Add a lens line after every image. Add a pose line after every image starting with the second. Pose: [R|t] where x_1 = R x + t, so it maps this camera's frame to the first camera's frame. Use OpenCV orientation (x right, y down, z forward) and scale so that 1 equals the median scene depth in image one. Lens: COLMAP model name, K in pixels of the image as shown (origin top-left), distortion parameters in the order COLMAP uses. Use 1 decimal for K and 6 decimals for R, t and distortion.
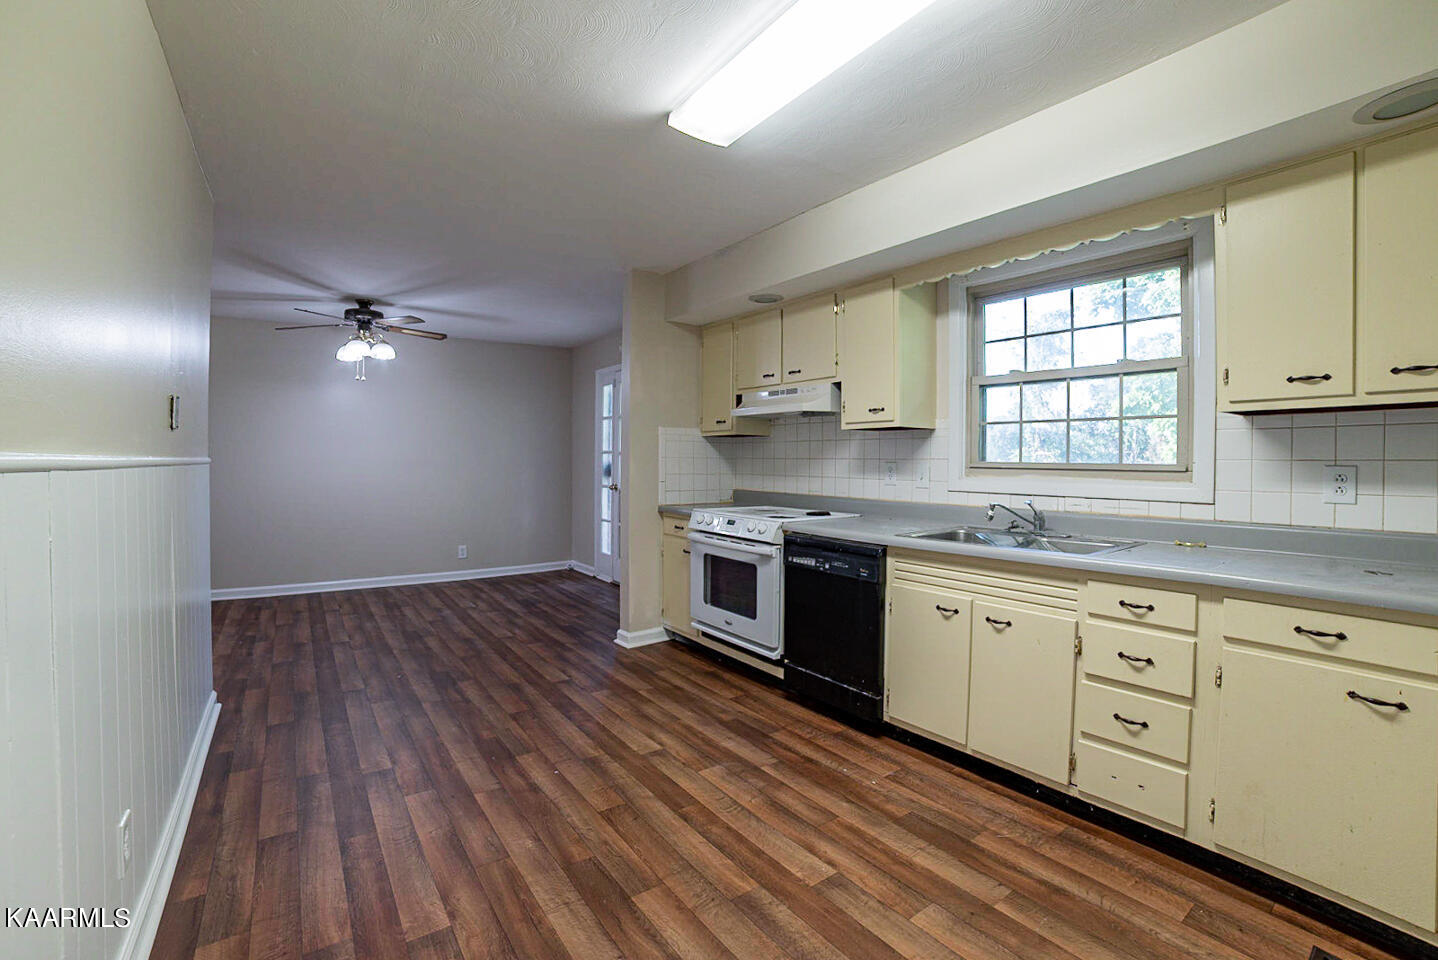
lens RADIAL K [[624.8, 0, 765.2], [0, 624.8, 476.1], [0, 0, 1]] dist [-0.101739, 0.035852]
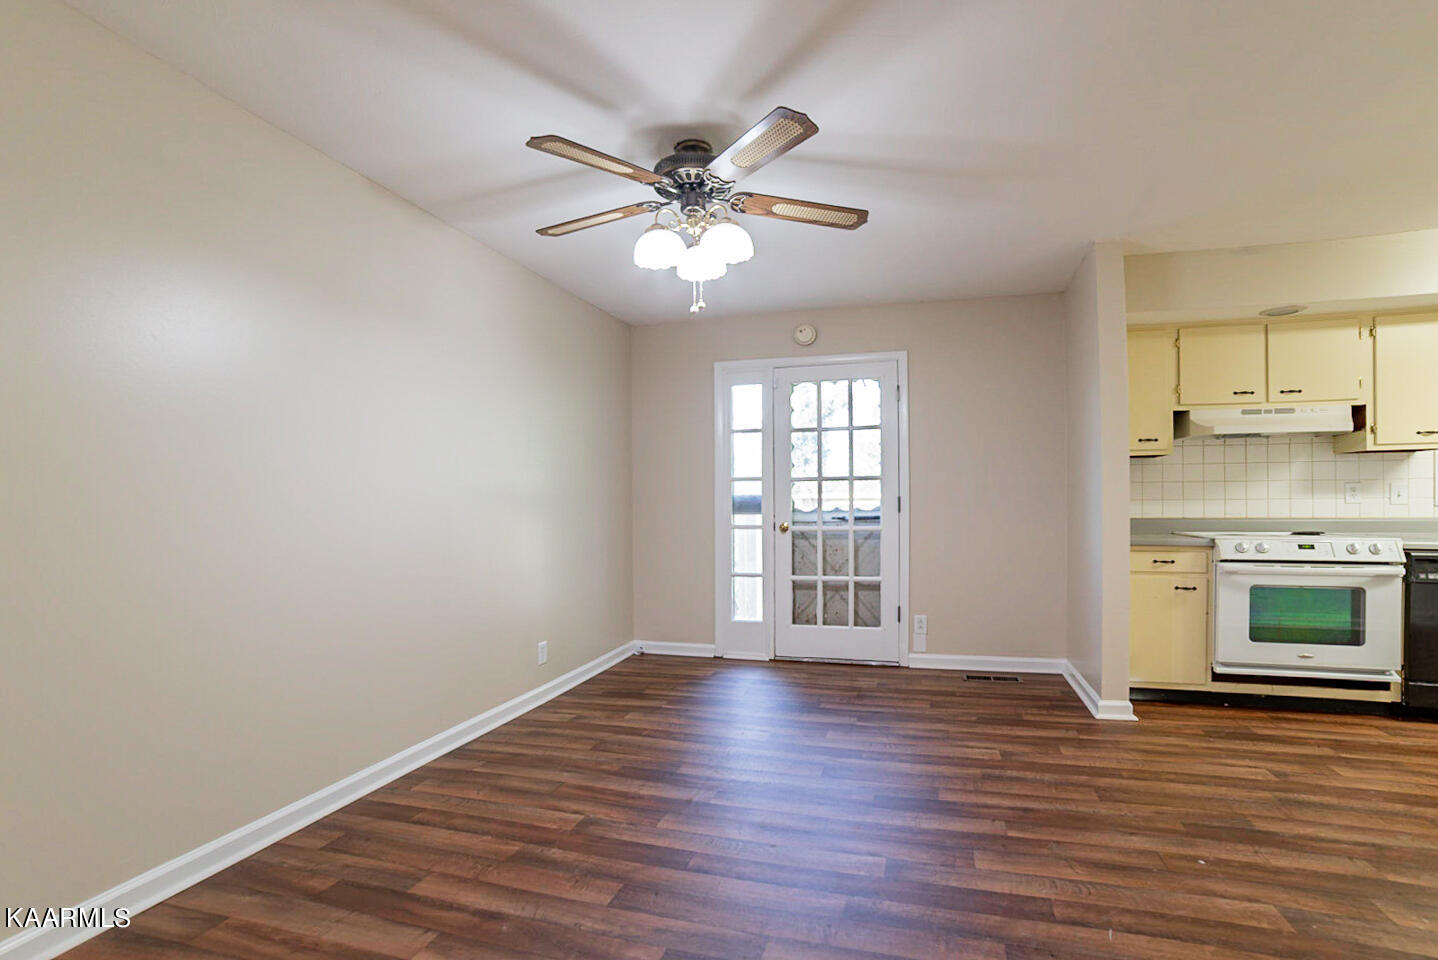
lens RADIAL K [[617.7, 0, 756.1], [0, 617.7, 505.0], [0, 0, 1]] dist [-0.080975, 0.033331]
pose [[0.803062, -0.015985, 0.595682, -1.579253], [0.027033, 0.999588, -0.009620, -0.001693], [-0.595283, 0.023828, 0.803163, 1.001447]]
